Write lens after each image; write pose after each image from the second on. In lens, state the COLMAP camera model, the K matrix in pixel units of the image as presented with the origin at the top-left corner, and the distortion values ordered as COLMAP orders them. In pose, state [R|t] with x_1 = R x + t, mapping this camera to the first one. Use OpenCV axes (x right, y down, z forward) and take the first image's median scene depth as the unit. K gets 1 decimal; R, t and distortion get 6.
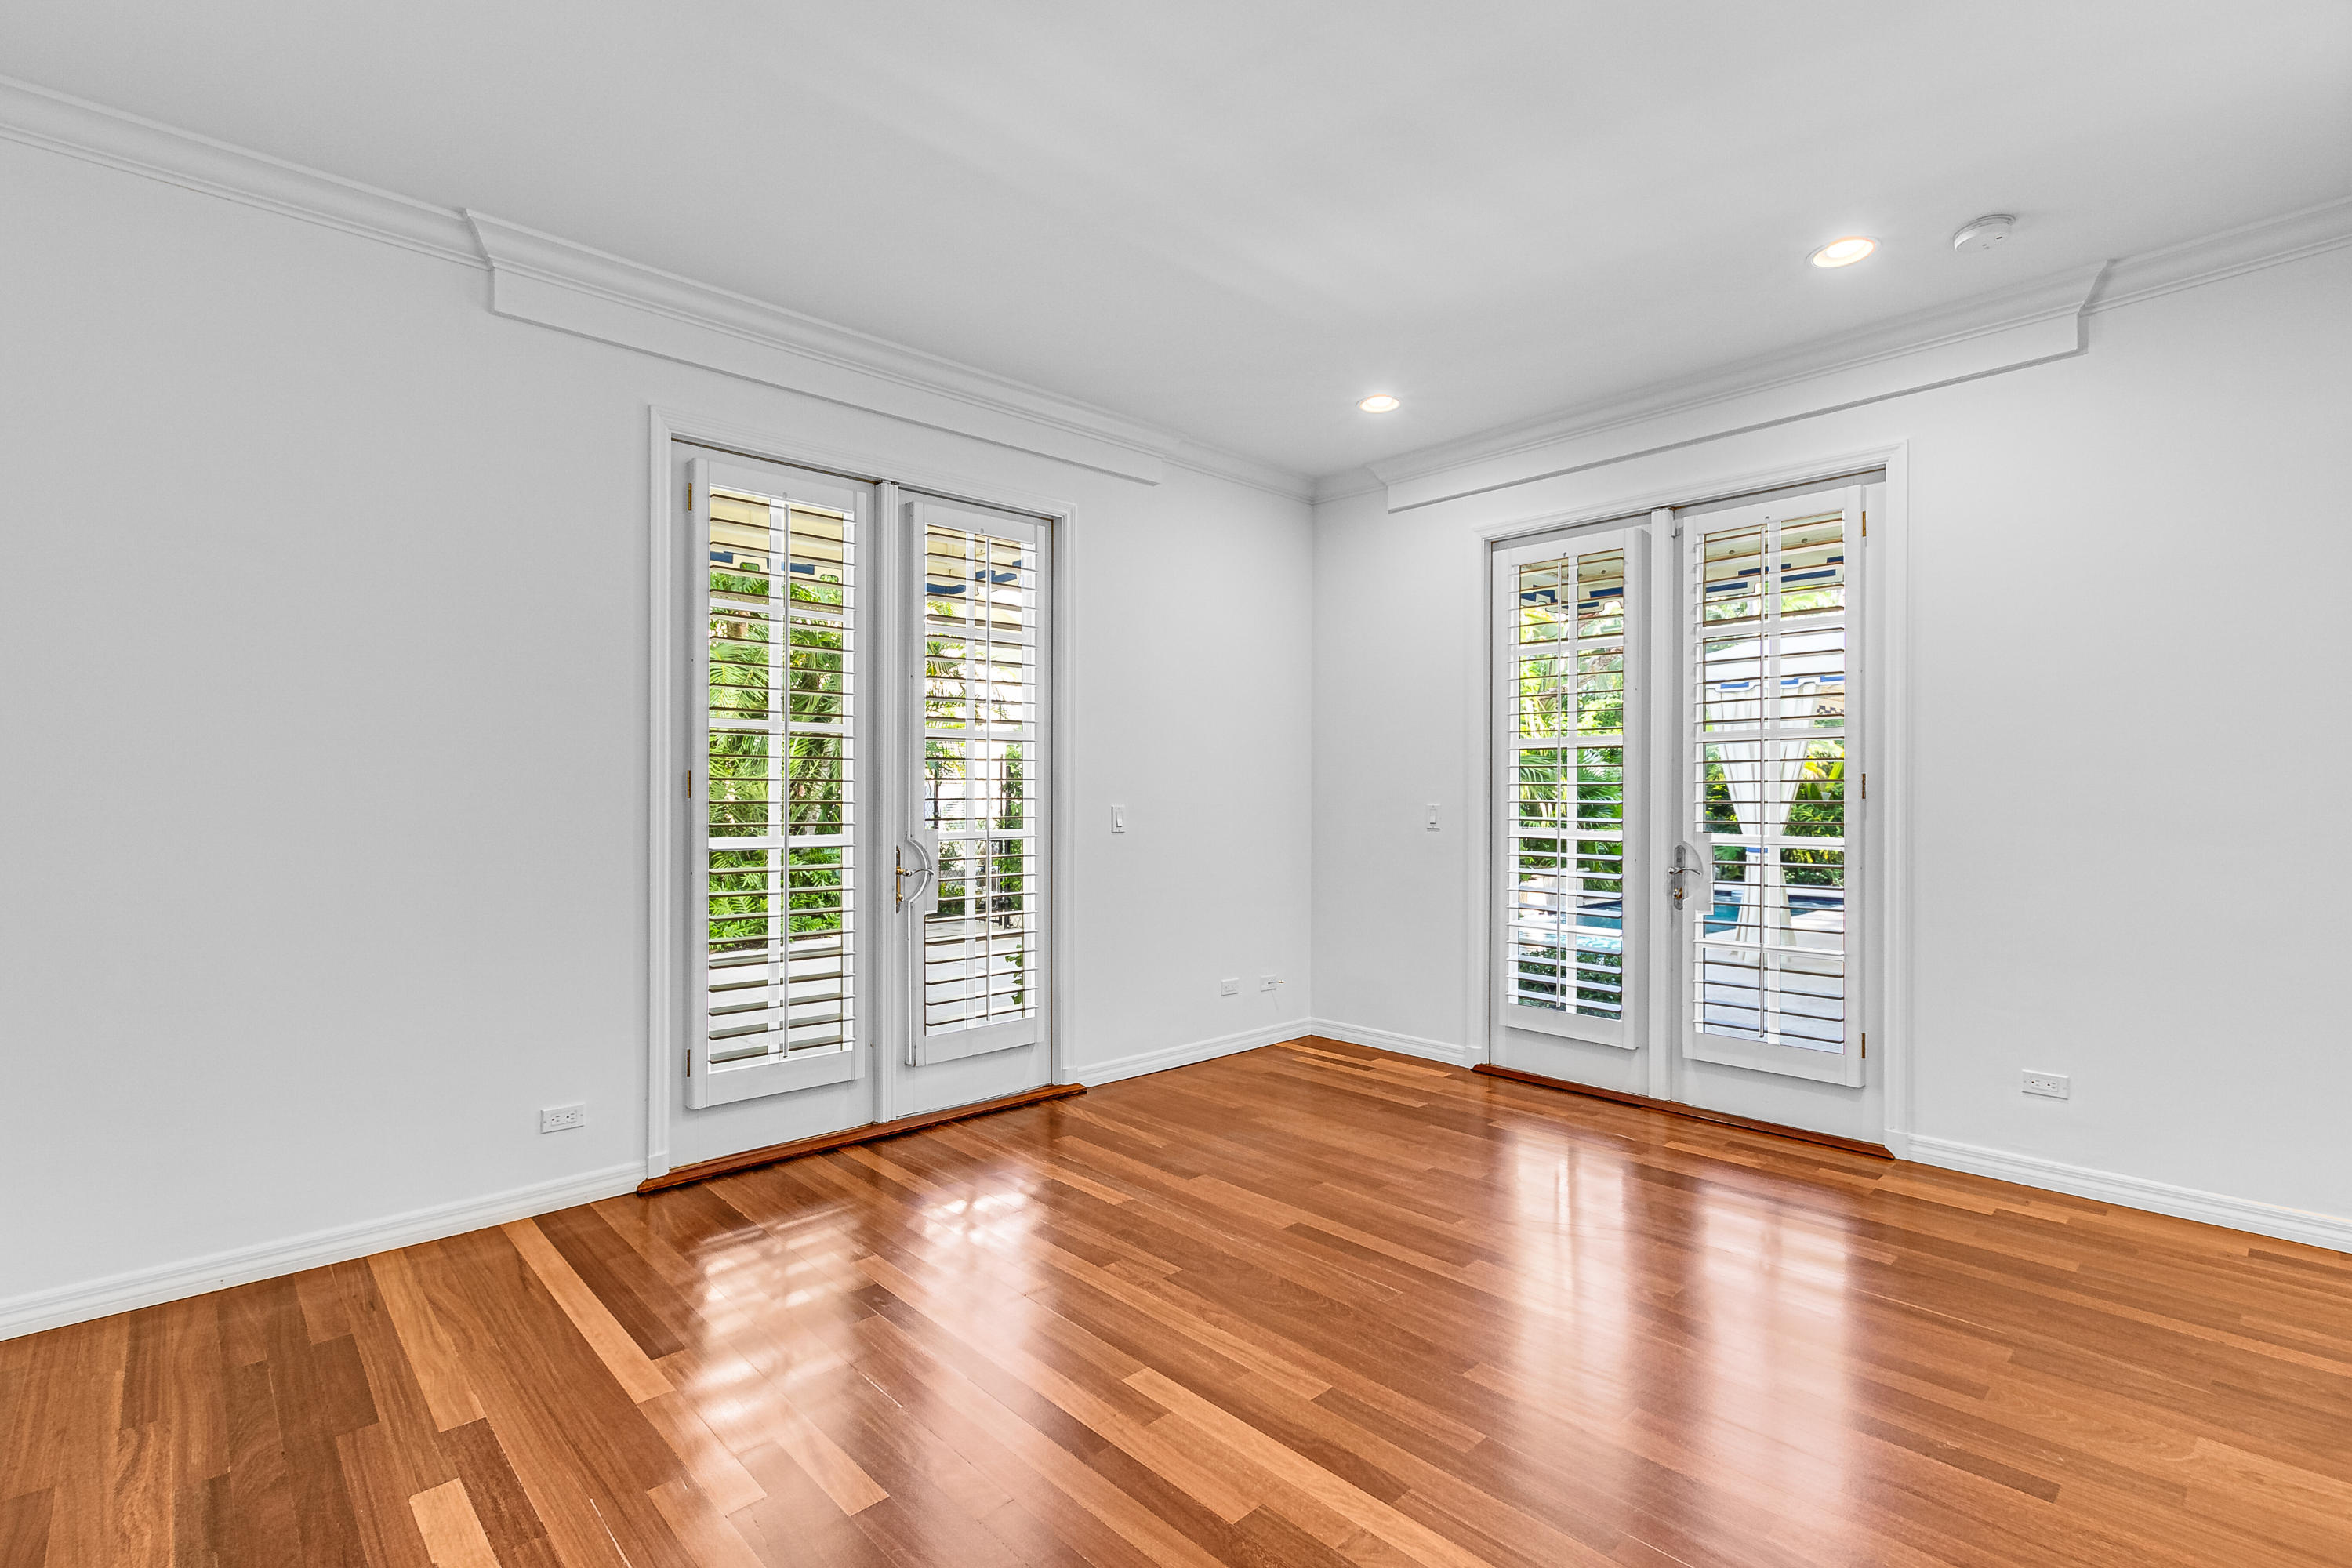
lens RADIAL K [[1073.2, 0, 1167.0], [0, 1073.2, 803.9], [0, 0, 1]] dist [-0.005219, -0.000655]
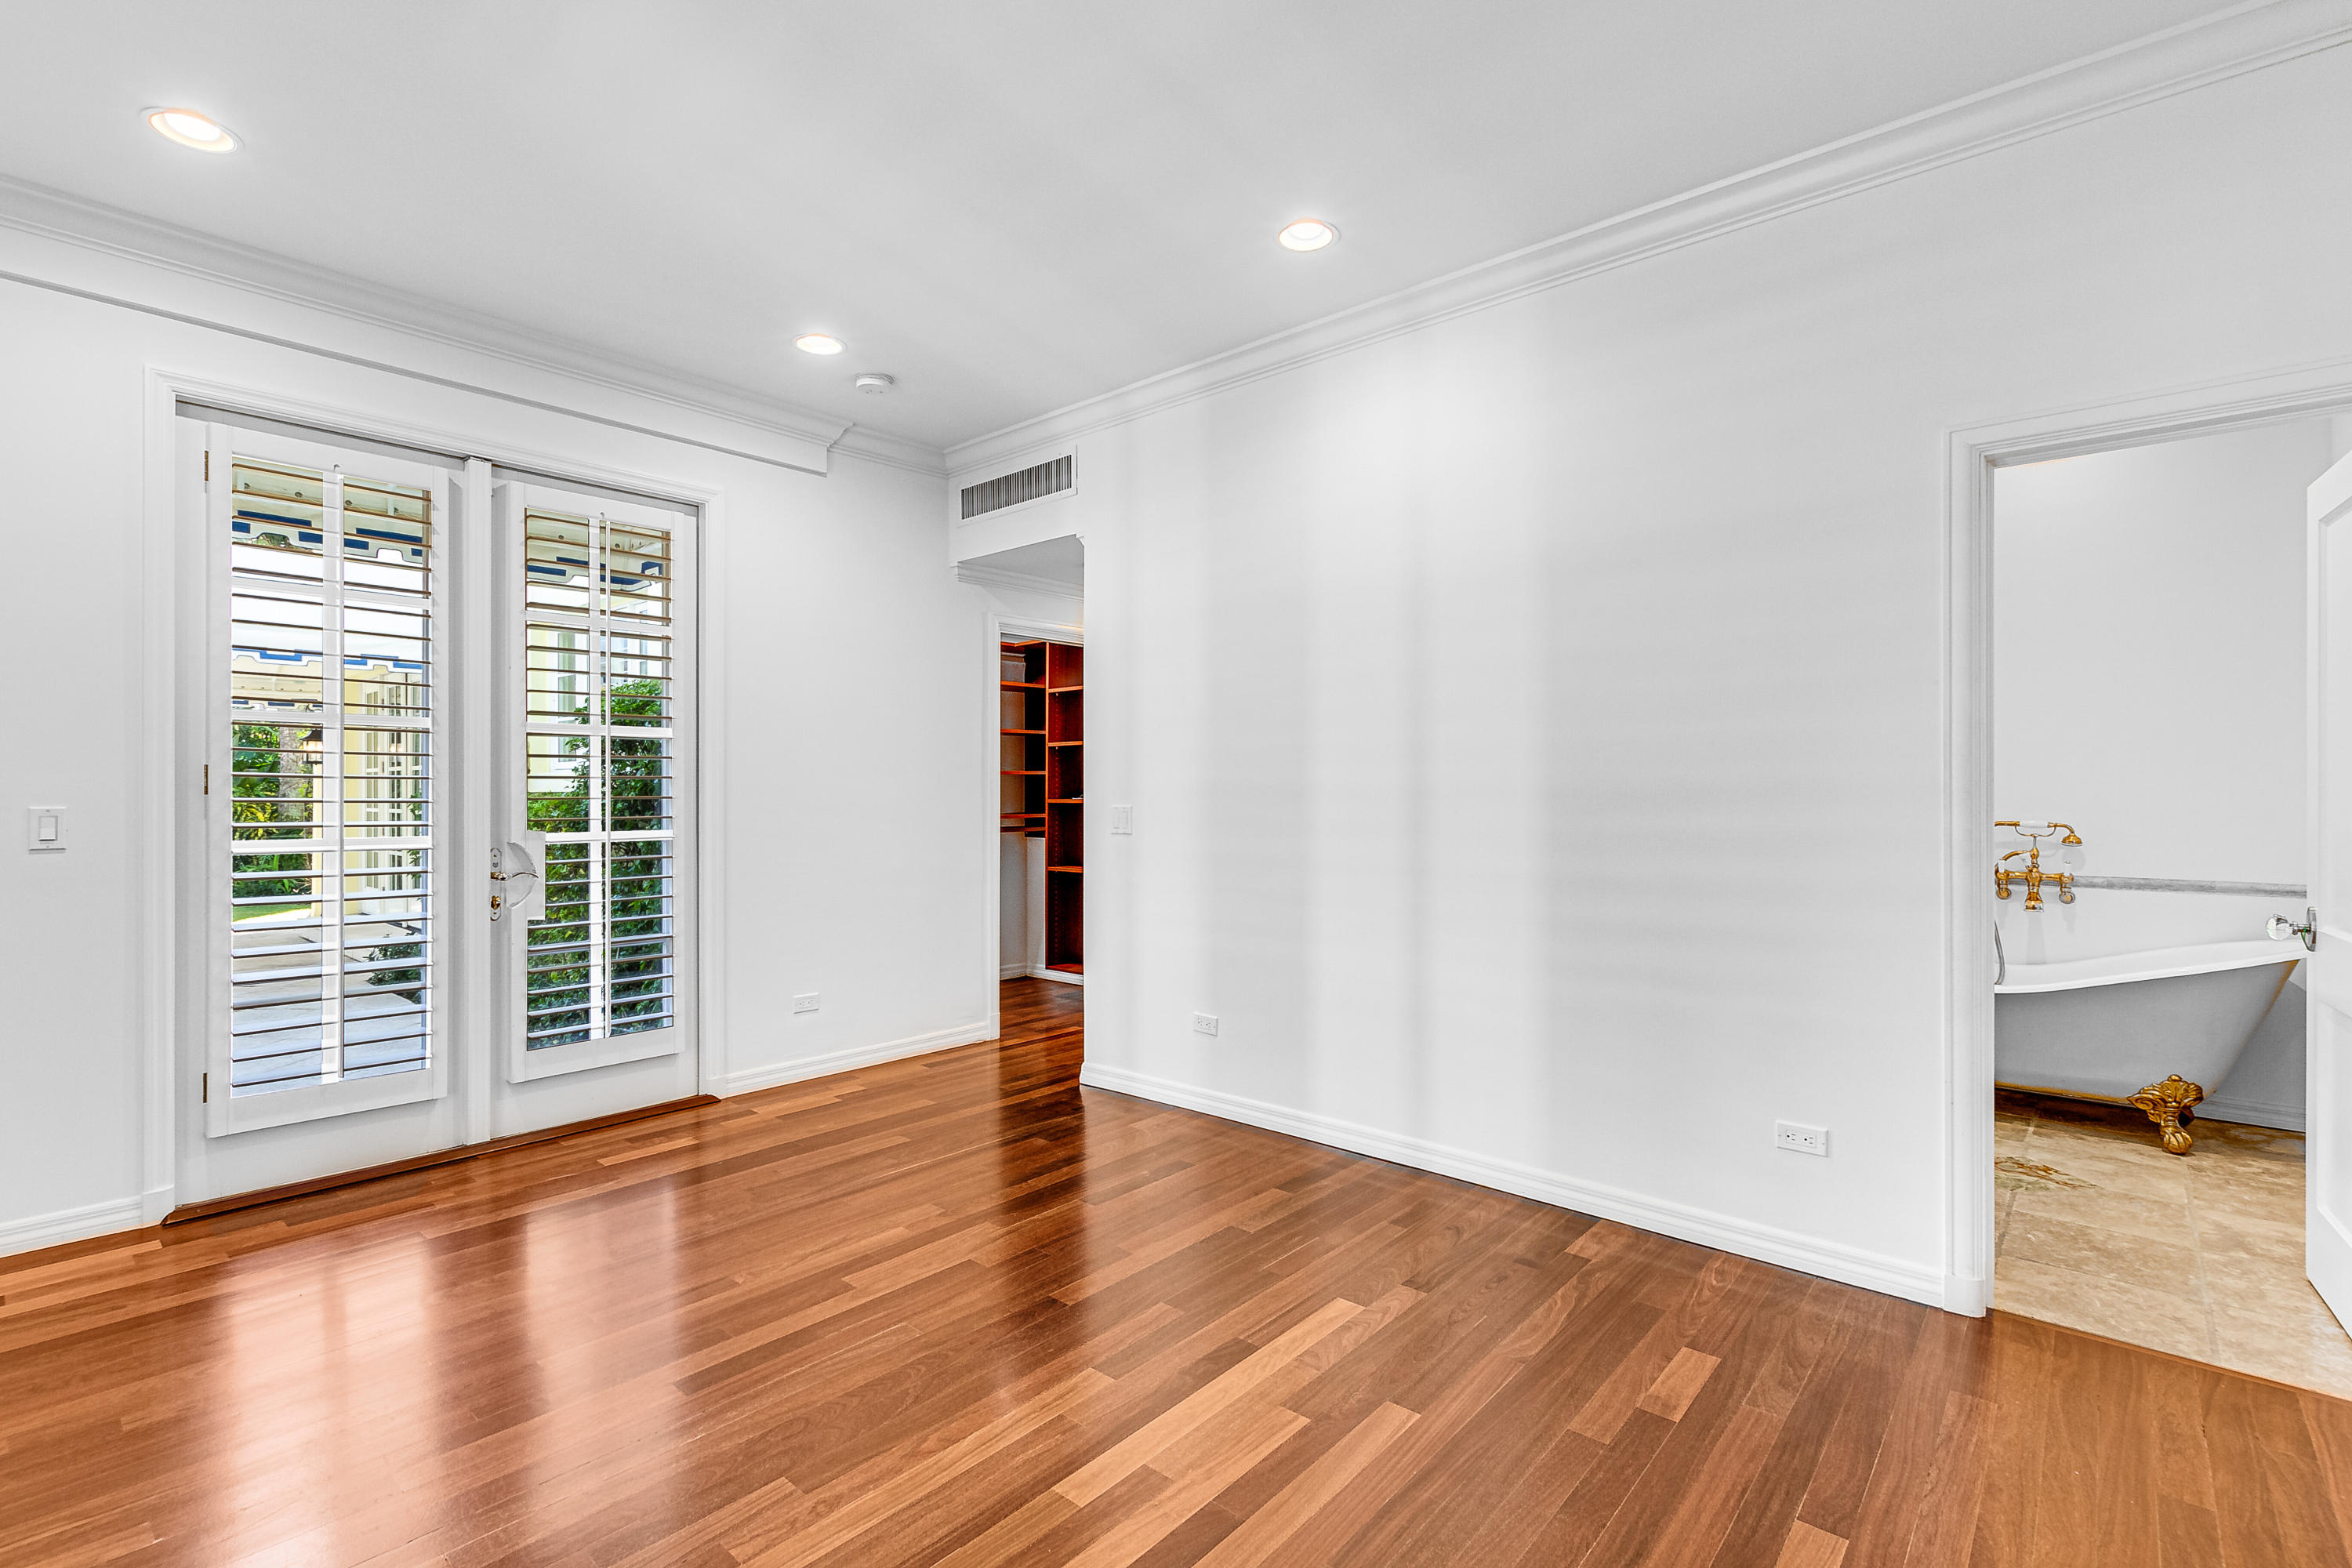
lens RADIAL K [[1073.2, 0, 1165.8], [0, 1073.2, 771.5], [0, 0, 1]] dist [-0.005219, -0.000655]
pose [[-0.101278, 0.015920, 0.994731, -0.486186], [0.011745, 0.999821, -0.014805, -0.003712], [-0.994789, 0.010184, -0.101447, 0.569989]]
